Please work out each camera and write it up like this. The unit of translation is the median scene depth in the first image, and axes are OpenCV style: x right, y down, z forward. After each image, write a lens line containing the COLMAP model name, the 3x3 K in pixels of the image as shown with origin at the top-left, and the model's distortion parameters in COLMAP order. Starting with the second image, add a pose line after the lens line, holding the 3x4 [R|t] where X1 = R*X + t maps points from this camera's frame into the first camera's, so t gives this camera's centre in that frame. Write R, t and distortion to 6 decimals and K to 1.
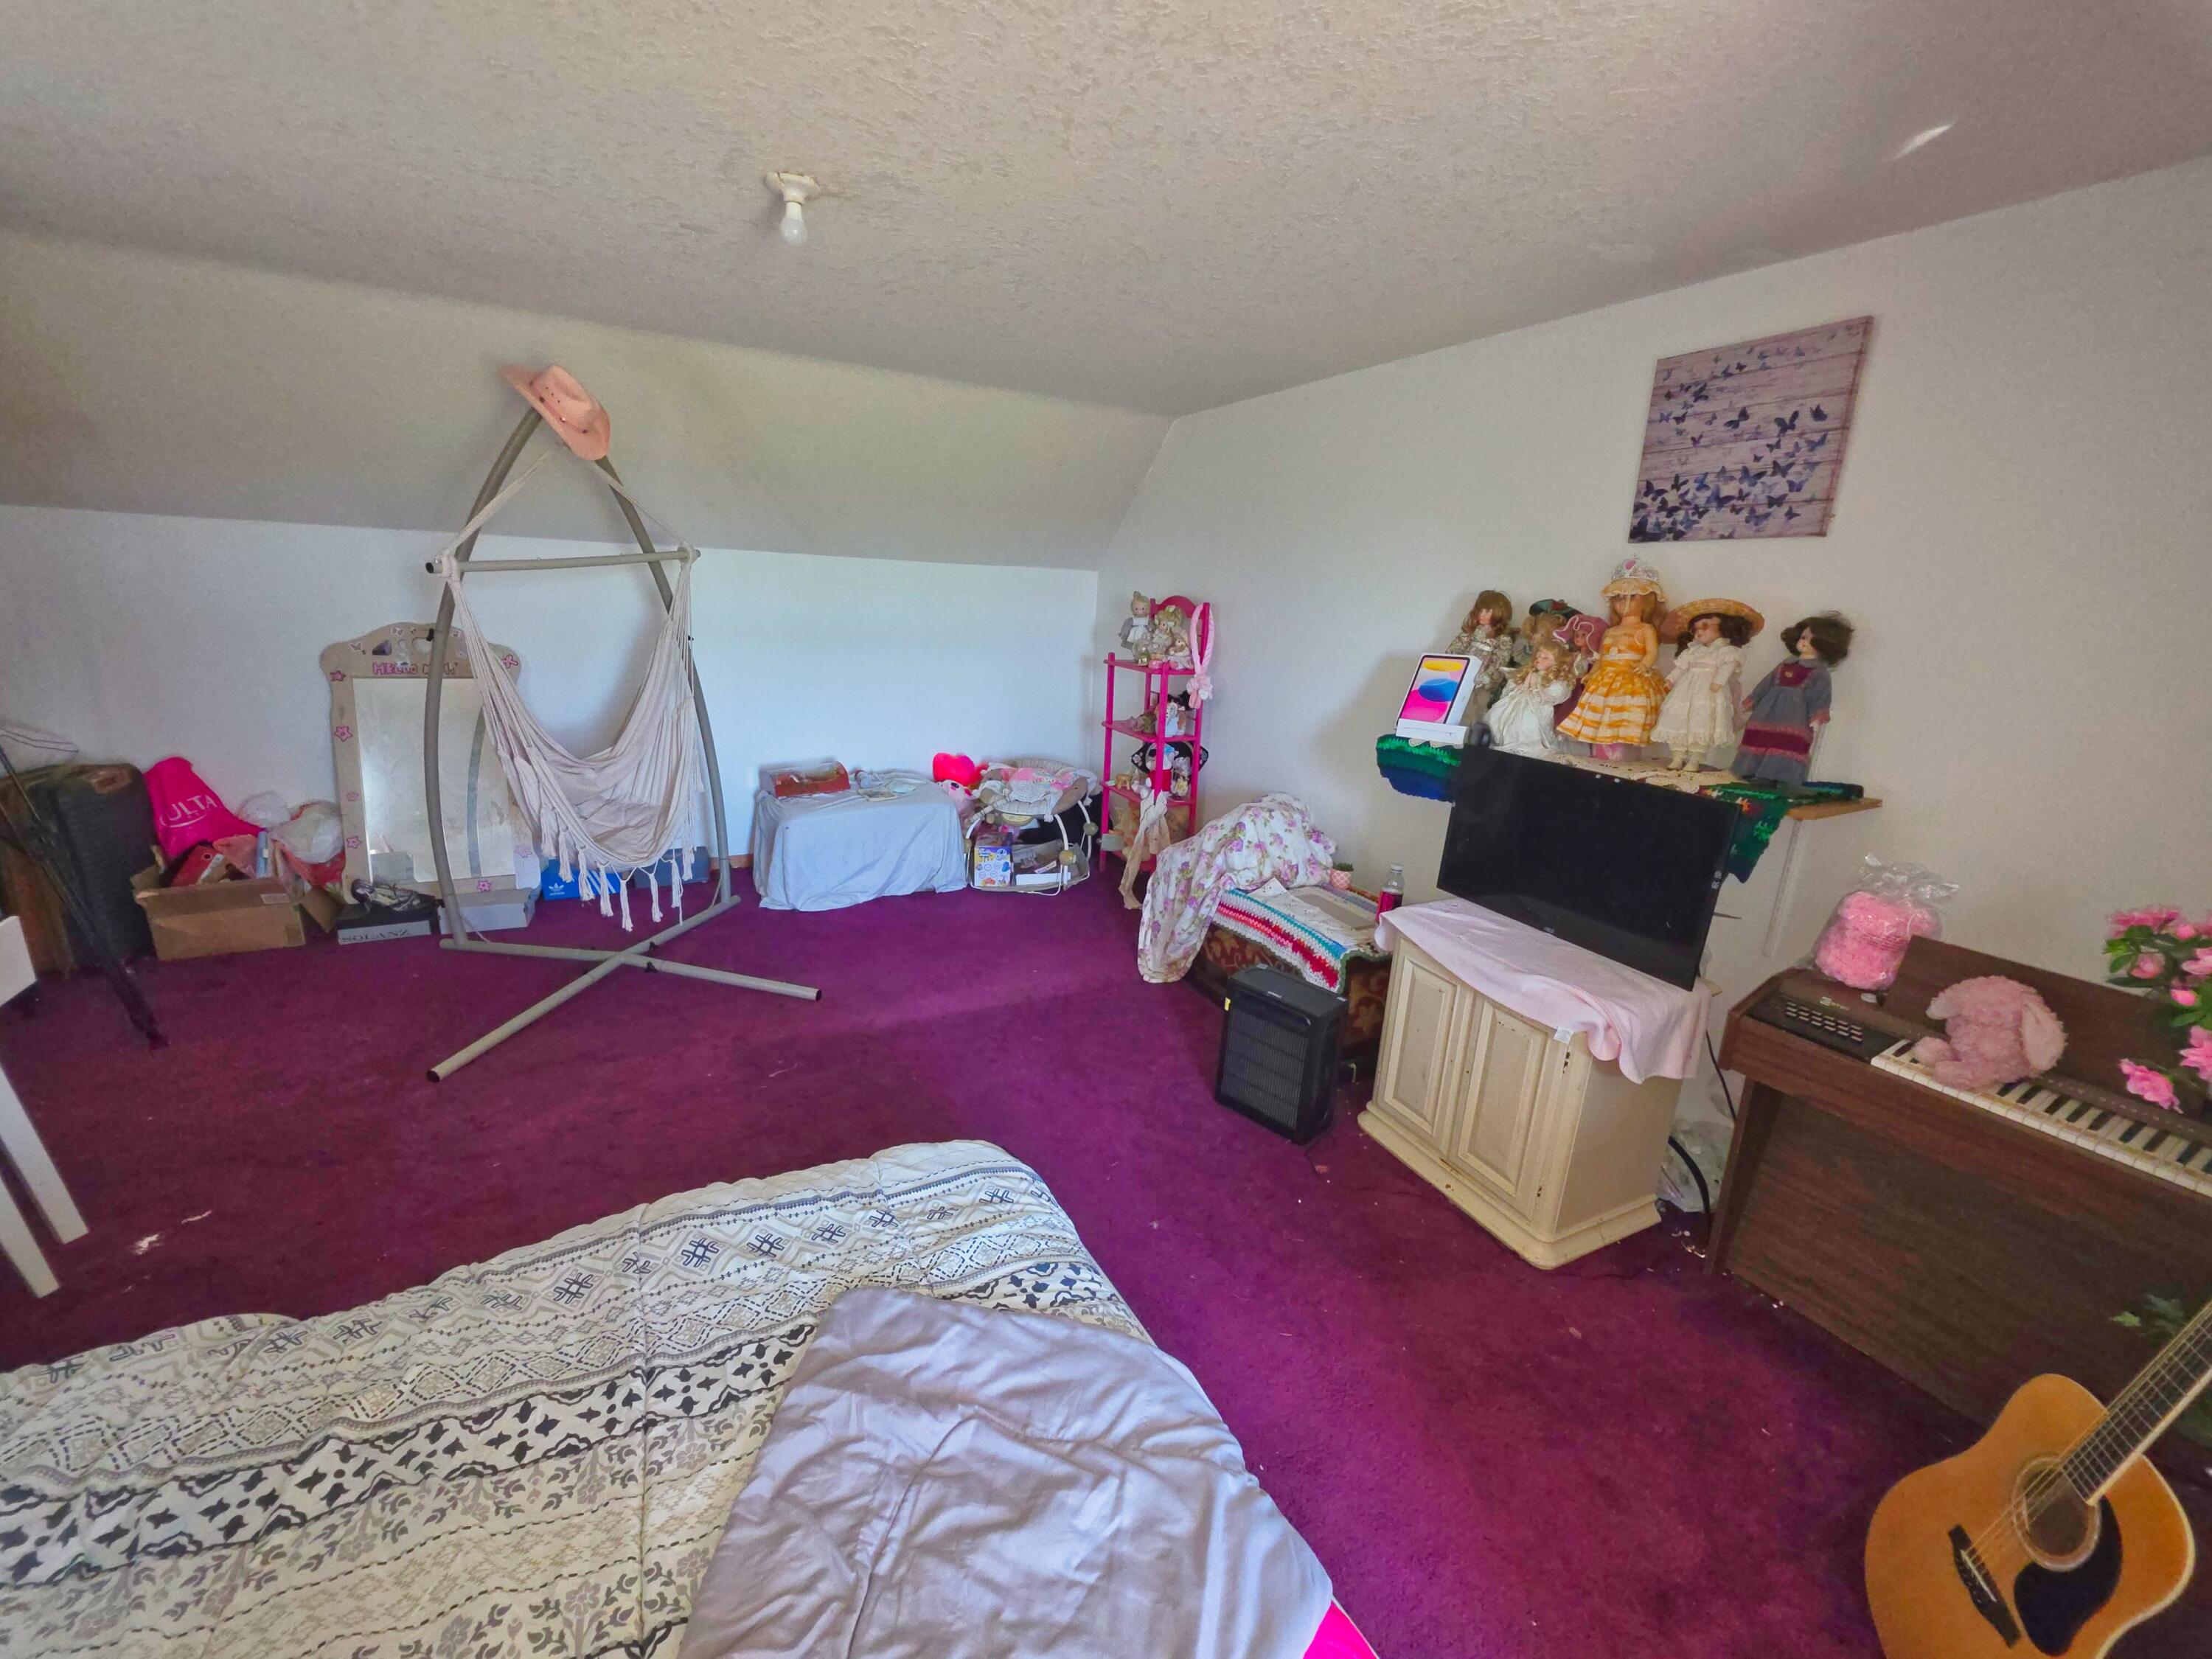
lens RADIAL K [[903.8, 0, 1106.0], [0, 903.8, 829.5], [0, 0, 1]] dist [0.000892, -0.000210]
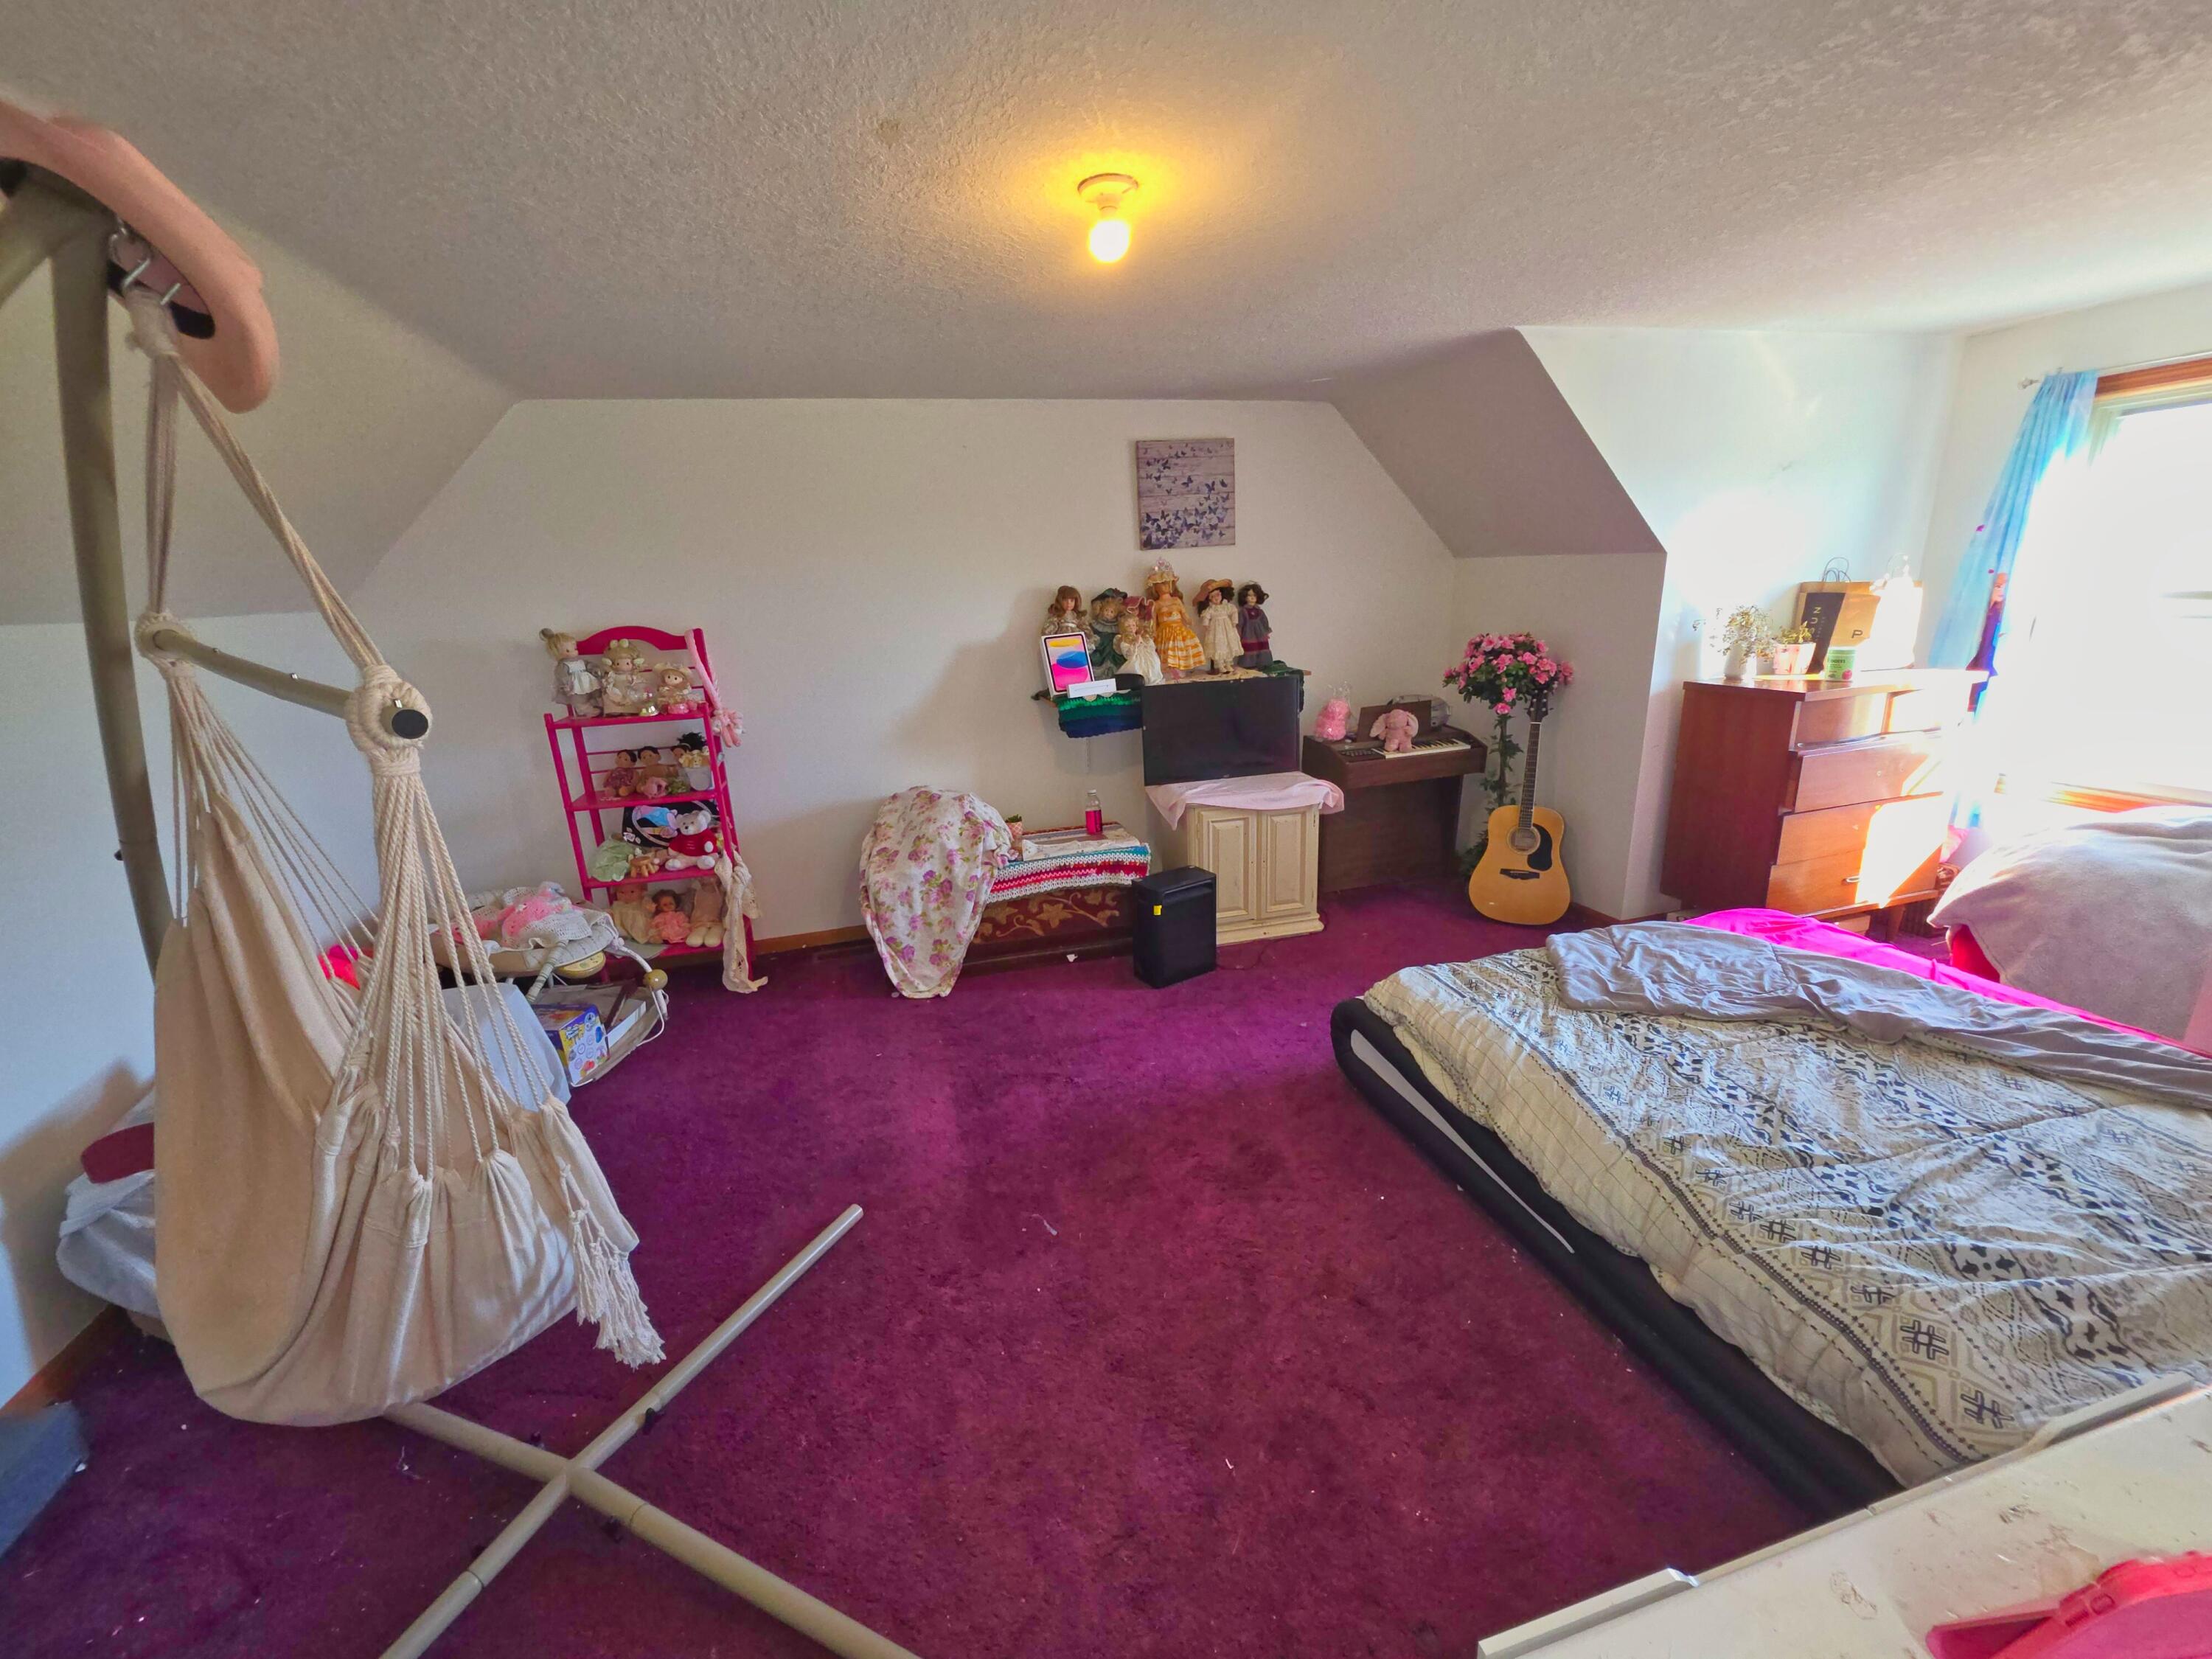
lens RADIAL K [[903.8, 0, 1106.0], [0, 903.8, 829.5], [0, 0, 1]] dist [0.000892, -0.000210]
pose [[0.194864, -0.313709, 0.929309, -1.182407], [0.309022, 0.918854, 0.245382, -0.287884], [-0.930878, 0.239361, 0.275995, 0.765921]]
